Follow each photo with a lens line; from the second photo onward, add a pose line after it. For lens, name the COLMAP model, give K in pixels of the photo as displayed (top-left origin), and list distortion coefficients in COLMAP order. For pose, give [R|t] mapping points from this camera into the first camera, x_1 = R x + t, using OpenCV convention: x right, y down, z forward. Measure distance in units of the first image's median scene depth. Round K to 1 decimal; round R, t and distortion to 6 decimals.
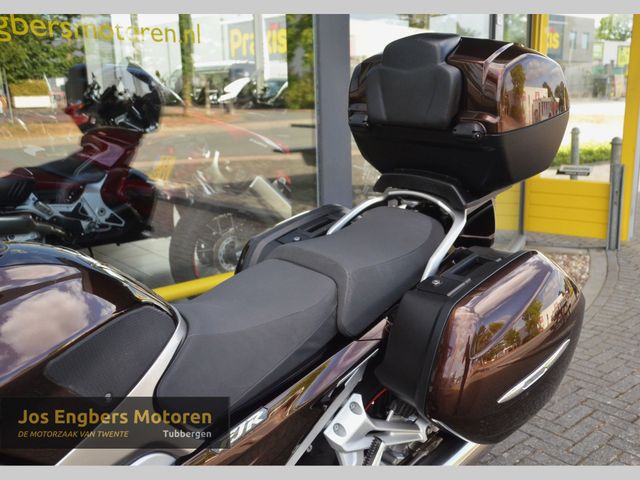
lens RADIAL K [[655.2, 0, 327.7], [0, 655.2, 241.8], [0, 0, 1]] dist [-0.010667, 0.000000]
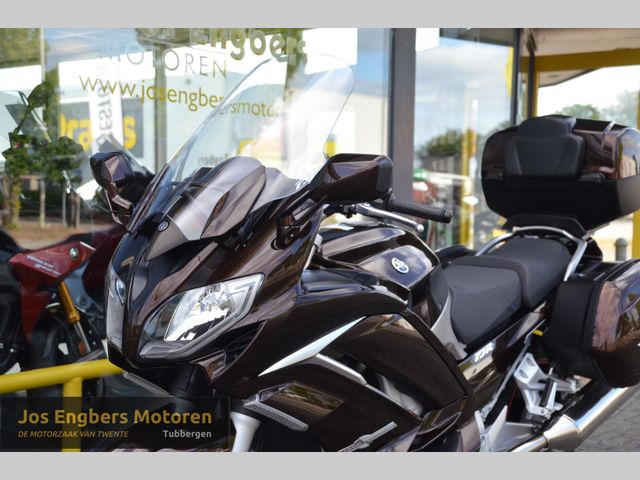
lens RADIAL K [[930.1, 0, 320.4], [0, 930.1, 248.2], [0, 0, 1]] dist [0.130240, 0.000000]
pose [[0.987035, 0.029475, 0.157776, -0.731575], [0.000600, 0.982310, -0.187263, 0.388817], [-0.160504, 0.184930, 0.969556, -0.946800]]
